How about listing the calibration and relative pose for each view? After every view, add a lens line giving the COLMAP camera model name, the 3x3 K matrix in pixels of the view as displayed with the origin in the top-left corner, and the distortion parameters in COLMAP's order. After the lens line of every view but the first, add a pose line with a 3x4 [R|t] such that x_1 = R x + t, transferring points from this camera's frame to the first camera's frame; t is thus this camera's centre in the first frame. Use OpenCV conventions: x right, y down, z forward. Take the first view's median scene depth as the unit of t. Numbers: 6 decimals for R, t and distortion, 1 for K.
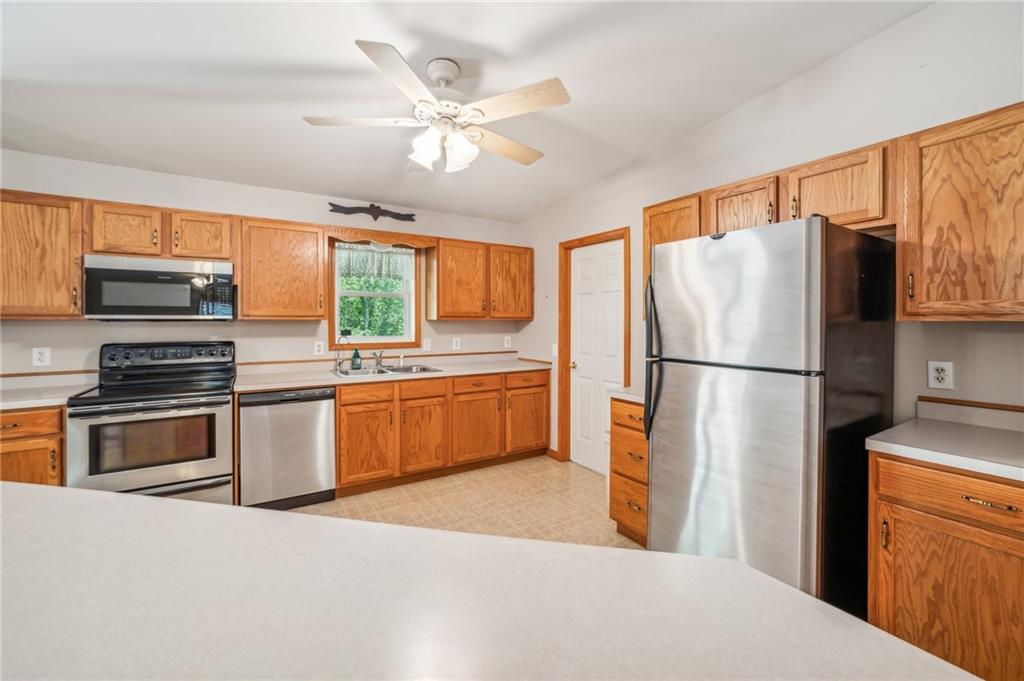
lens RADIAL K [[414.7, 0, 514.9], [0, 414.7, 332.4], [0, 0, 1]] dist [-0.035250, 0.013606]
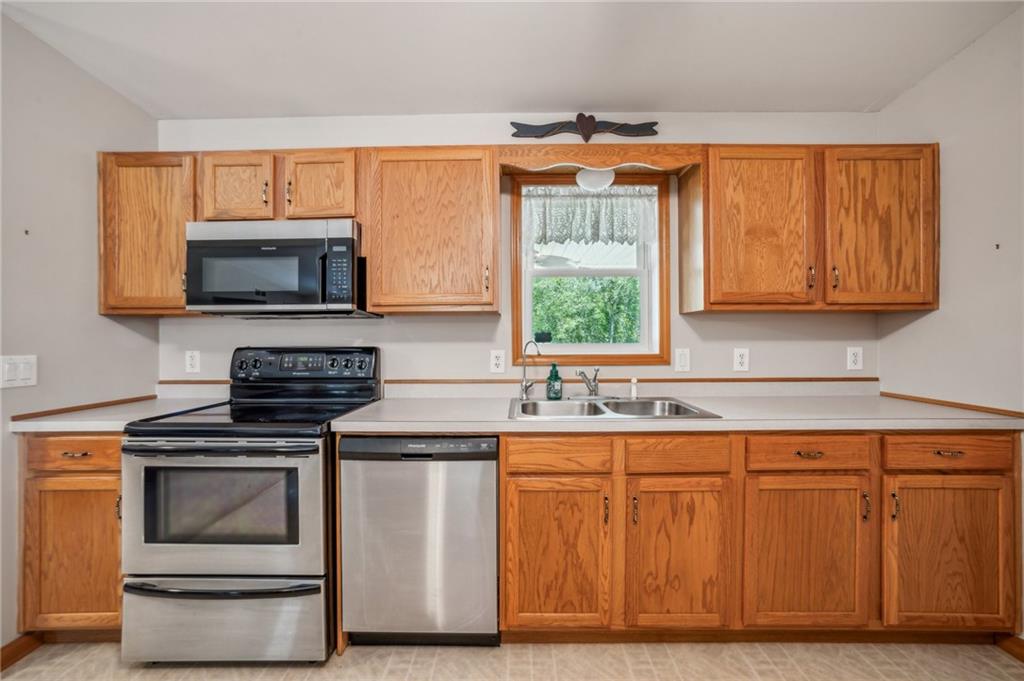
lens RADIAL K [[414.7, 0, 514.9], [0, 414.7, 332.4], [0, 0, 1]] dist [-0.035250, 0.013606]
pose [[0.835237, -0.012195, -0.549755, -0.115994], [-0.010002, 0.999252, -0.037361, 0.018739], [0.549800, 0.036704, 0.834490, 0.503161]]
